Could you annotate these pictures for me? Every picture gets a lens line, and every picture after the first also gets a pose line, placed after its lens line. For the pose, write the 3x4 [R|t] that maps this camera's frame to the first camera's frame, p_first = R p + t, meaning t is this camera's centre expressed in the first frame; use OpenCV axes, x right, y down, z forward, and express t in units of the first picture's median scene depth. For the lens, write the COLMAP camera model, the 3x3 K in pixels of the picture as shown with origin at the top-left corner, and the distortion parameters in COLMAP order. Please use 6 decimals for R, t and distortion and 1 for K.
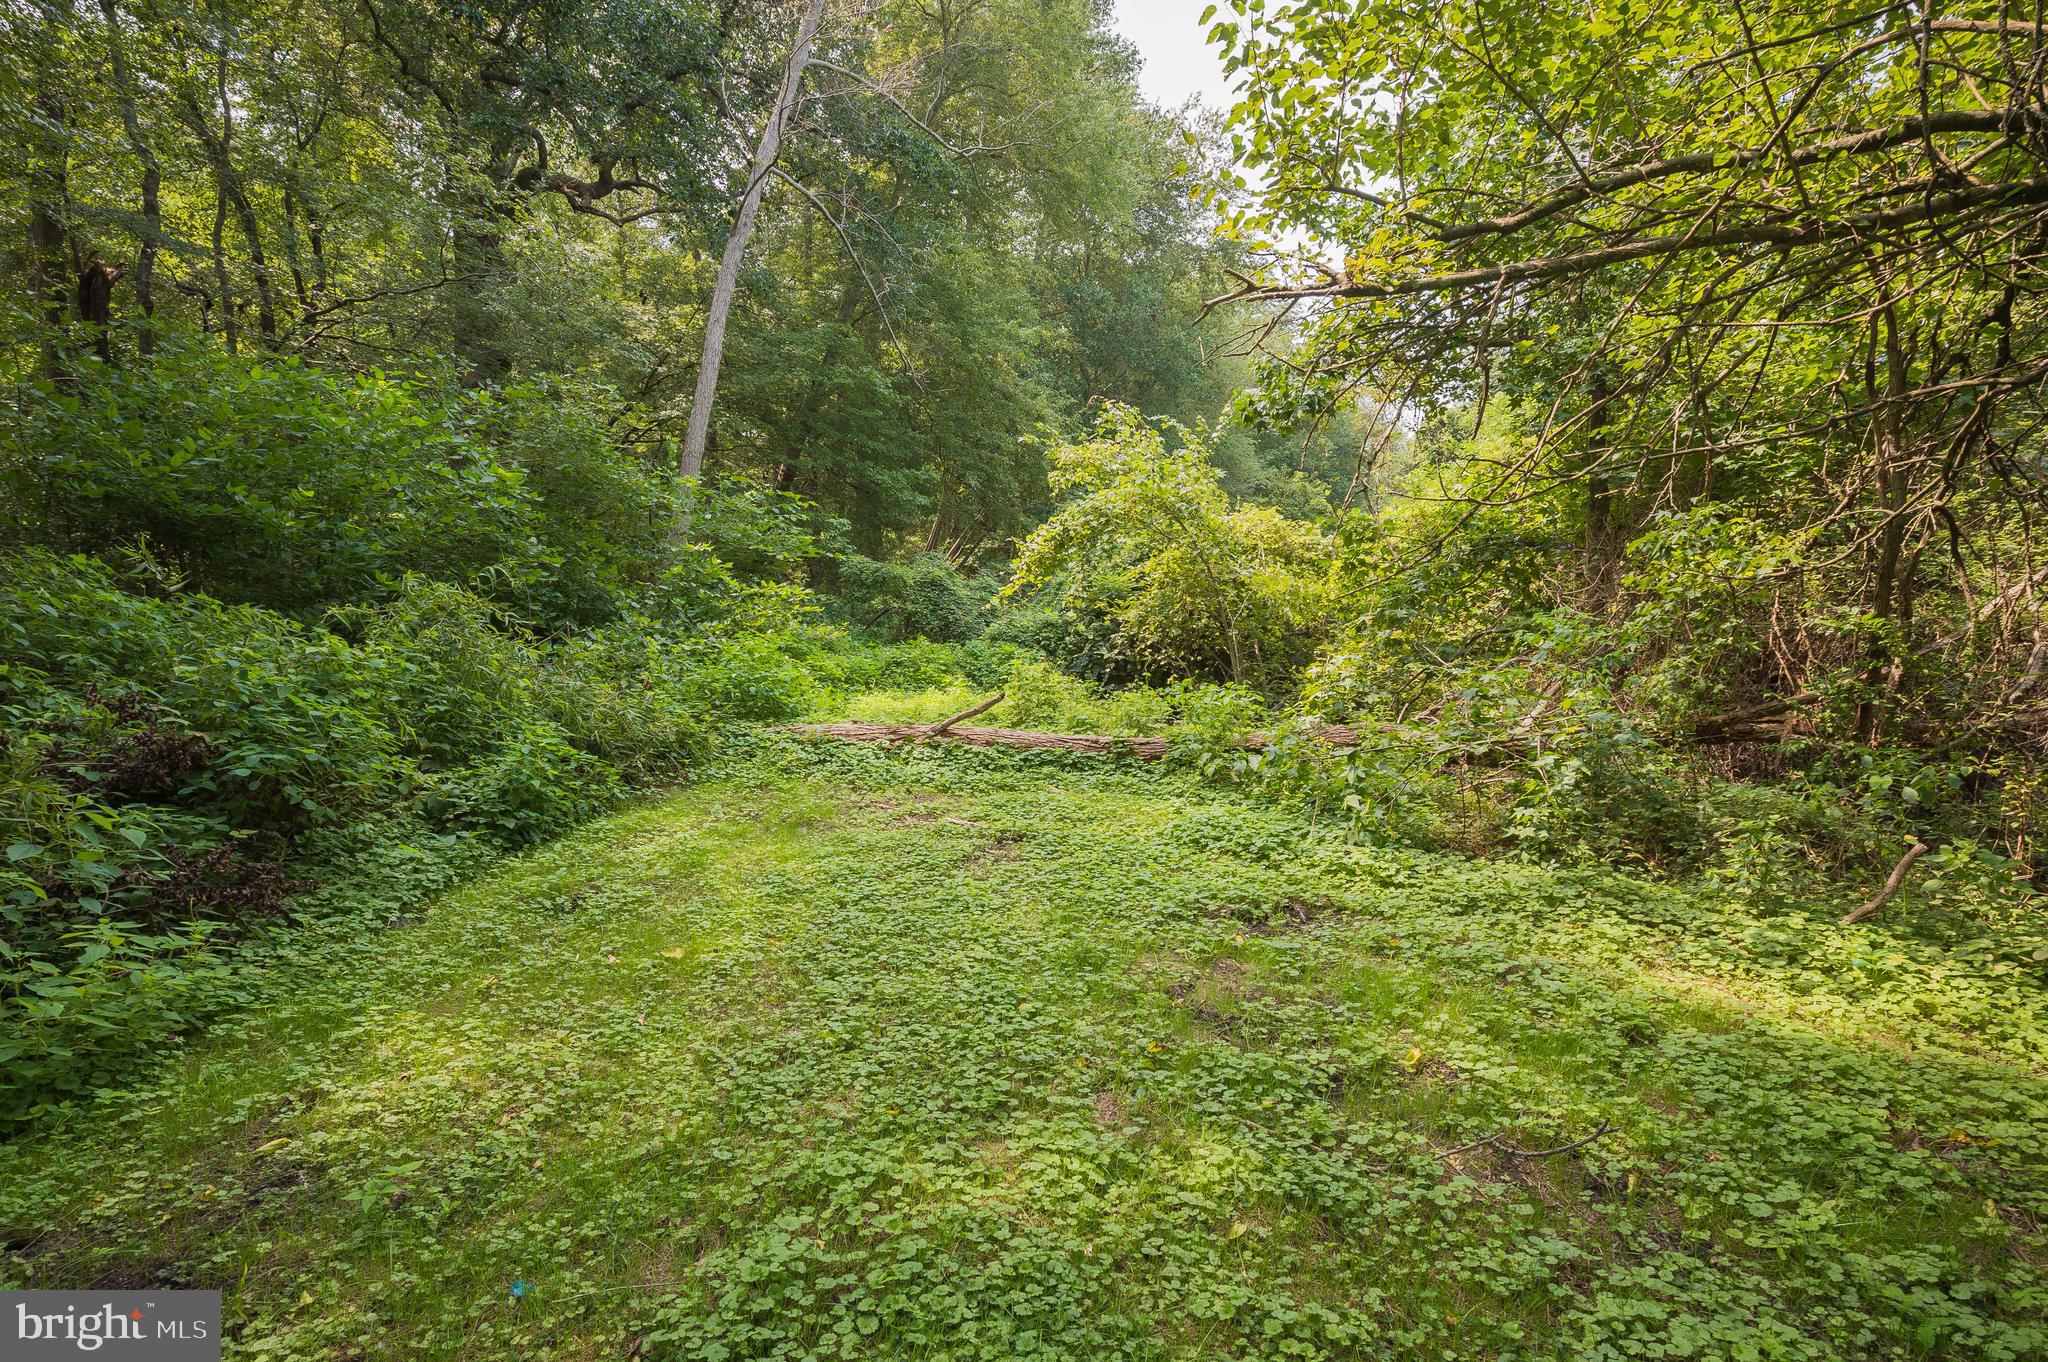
lens RADIAL K [[987.9, 0, 1024.0], [0, 987.9, 681.0], [0, 0, 1]] dist [0.000171, -0.000004]
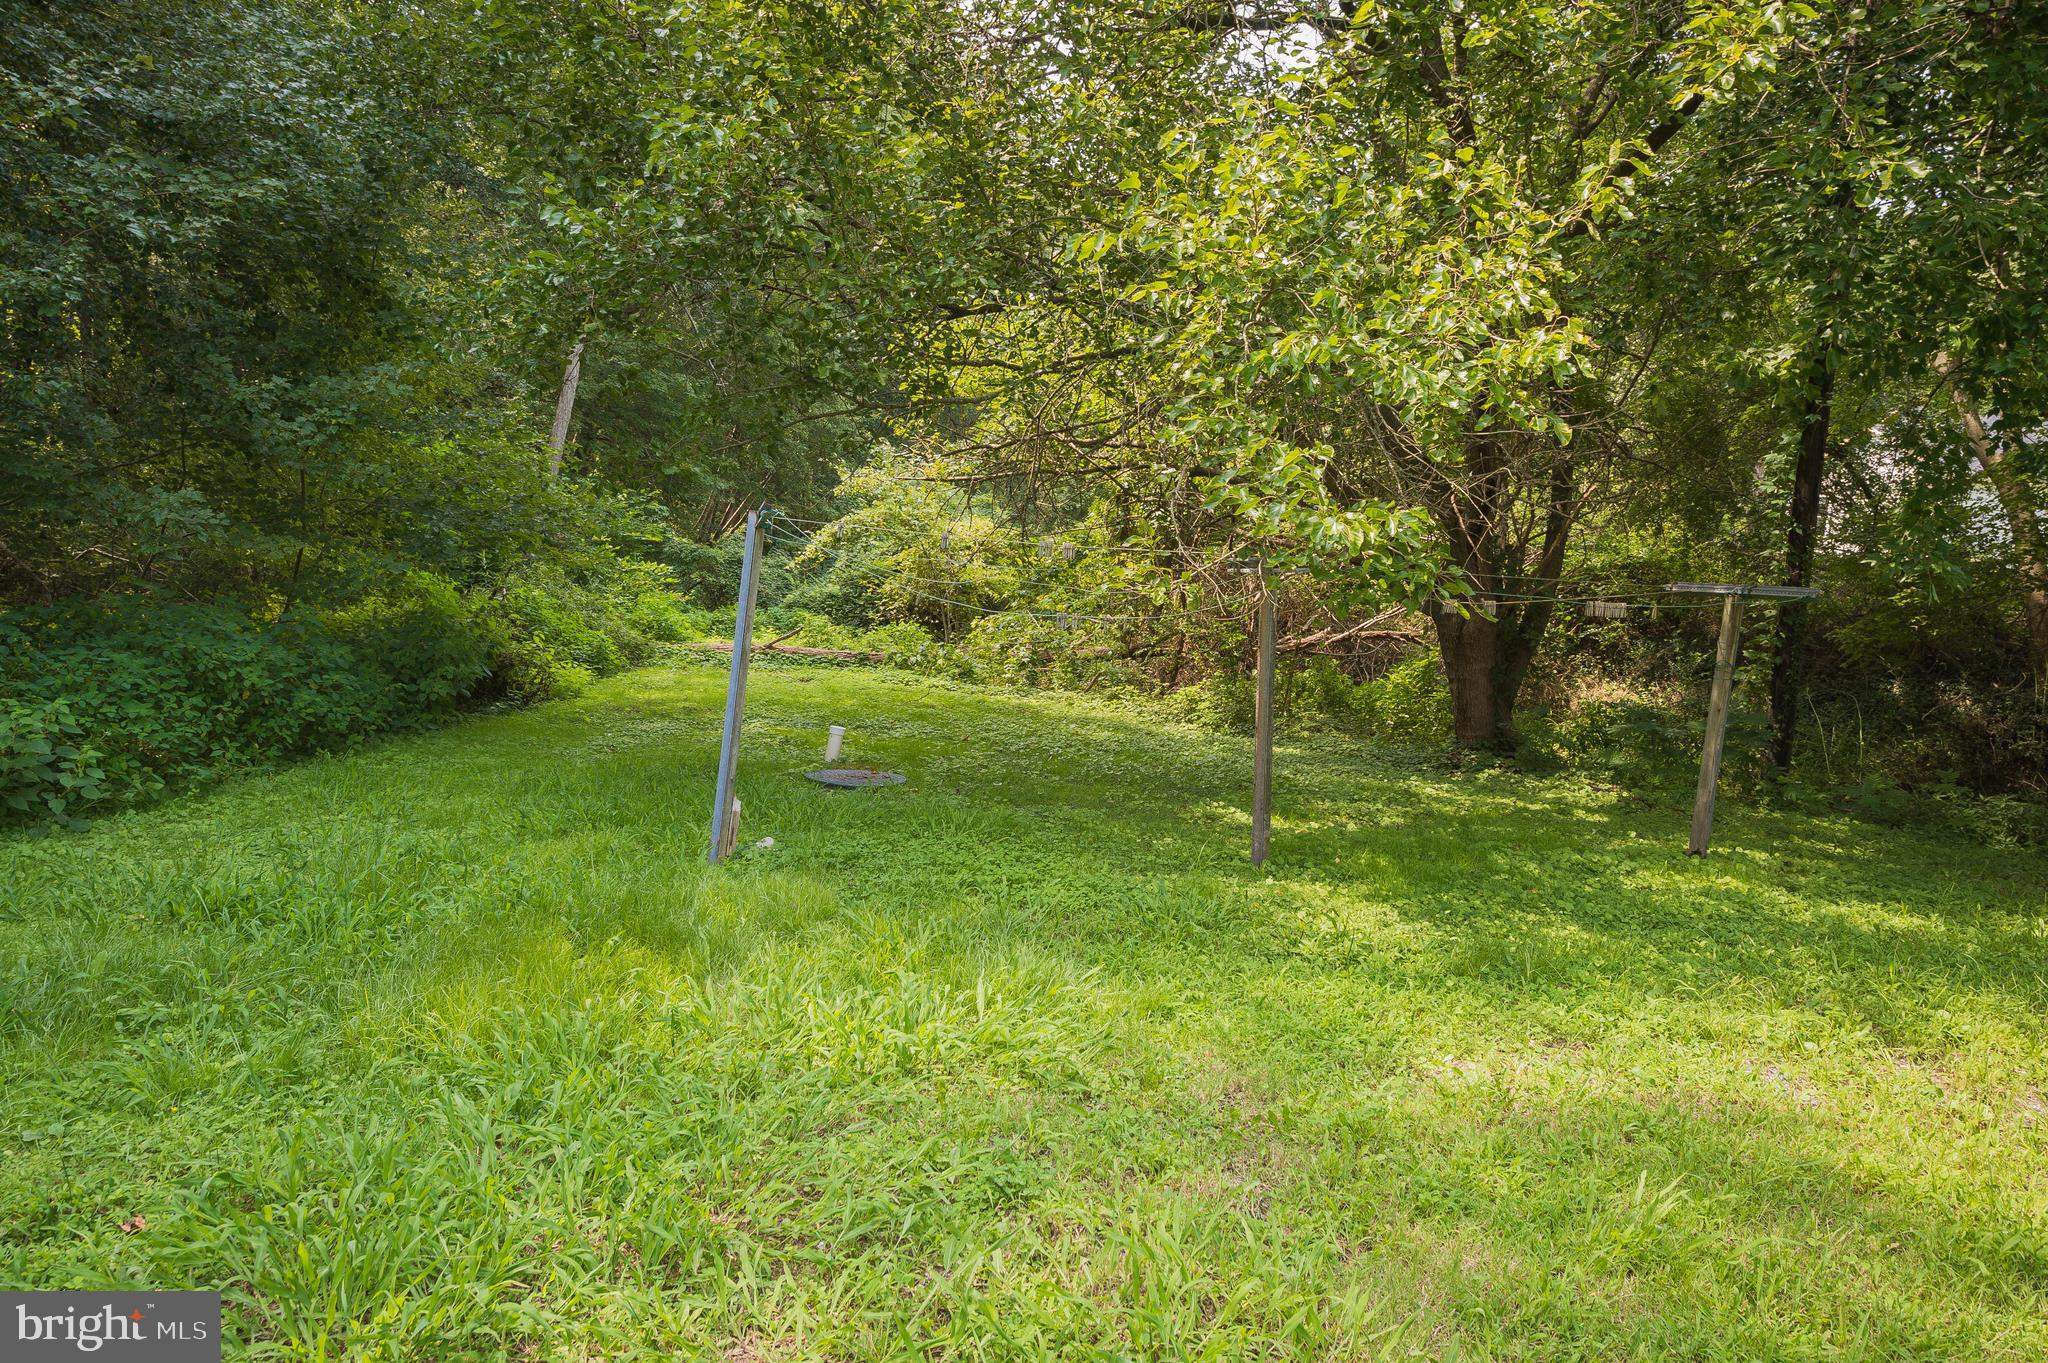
lens RADIAL K [[1411.5, 0, 1024.0], [0, 1411.5, 681.5], [0, 0, 1]] dist [0.000193, 0.000019]
pose [[0.988977, 0.012344, 0.147557, 0.001868], [-0.011468, 0.999911, -0.006783, 0.083166], [-0.147628, 0.005016, 0.989030, -1.126600]]
